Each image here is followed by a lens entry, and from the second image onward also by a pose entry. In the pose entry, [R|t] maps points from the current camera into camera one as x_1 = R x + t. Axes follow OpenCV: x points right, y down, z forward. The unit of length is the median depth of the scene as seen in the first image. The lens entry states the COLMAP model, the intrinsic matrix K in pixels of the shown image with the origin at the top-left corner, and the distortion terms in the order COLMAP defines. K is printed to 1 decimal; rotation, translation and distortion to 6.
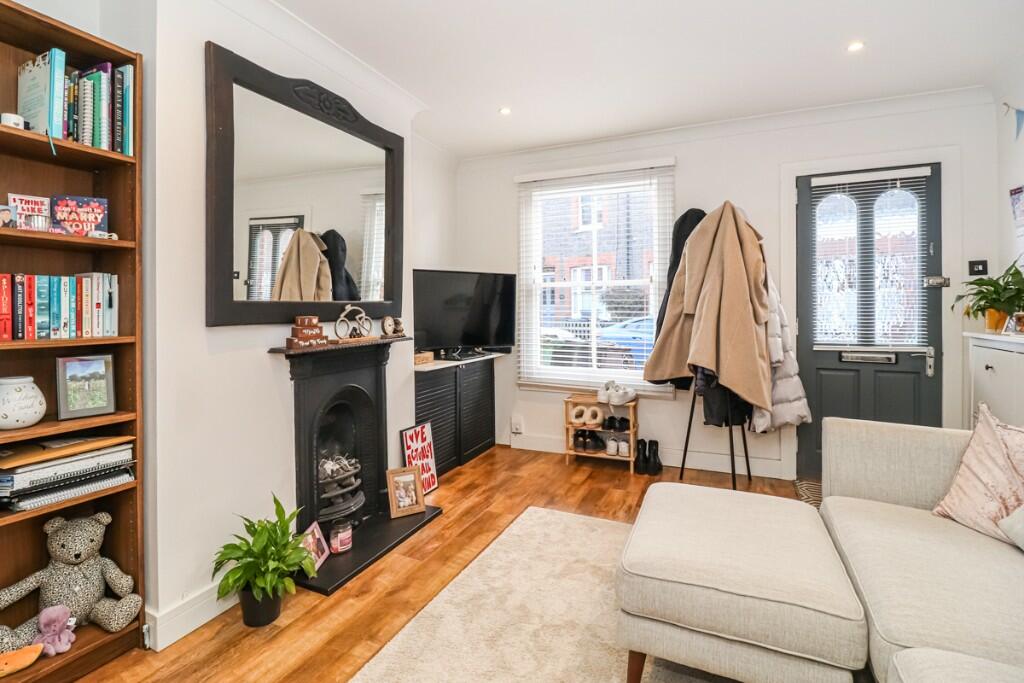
lens RADIAL K [[479.6, 0, 511.0], [0, 479.6, 307.9], [0, 0, 1]] dist [-0.019084, -0.000212]
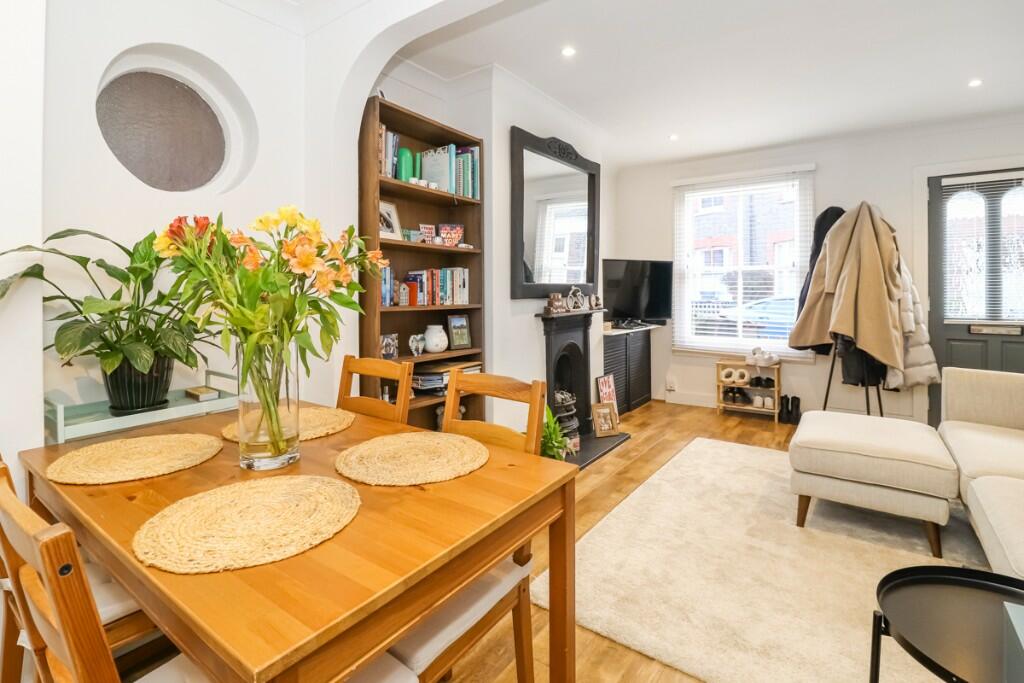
lens RADIAL K [[480.3, 0, 511.6], [0, 480.3, 293.0], [0, 0, 1]] dist [0.000760, -0.019430]
pose [[0.978851, 0.000219, -0.204574, -0.187577], [0.000989, 0.999983, 0.005806, 0.005433], [0.204572, -0.005885, 0.978834, -0.397630]]
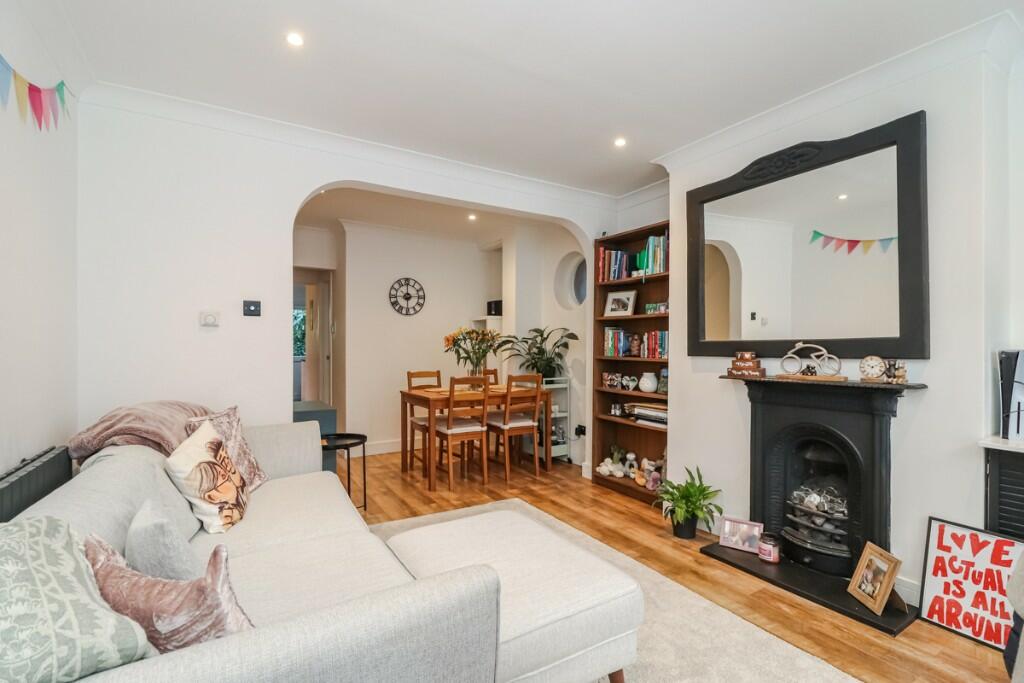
lens RADIAL K [[457.0, 0, 481.1], [0, 457.0, 344.9], [0, 0, 1]] dist [-0.000741, -0.000201]
pose [[-0.598163, 0.002767, -0.801370, 0.725970], [0.001333, 0.999996, 0.002458, -0.003745], [0.801373, 0.000402, -0.598164, 0.873859]]
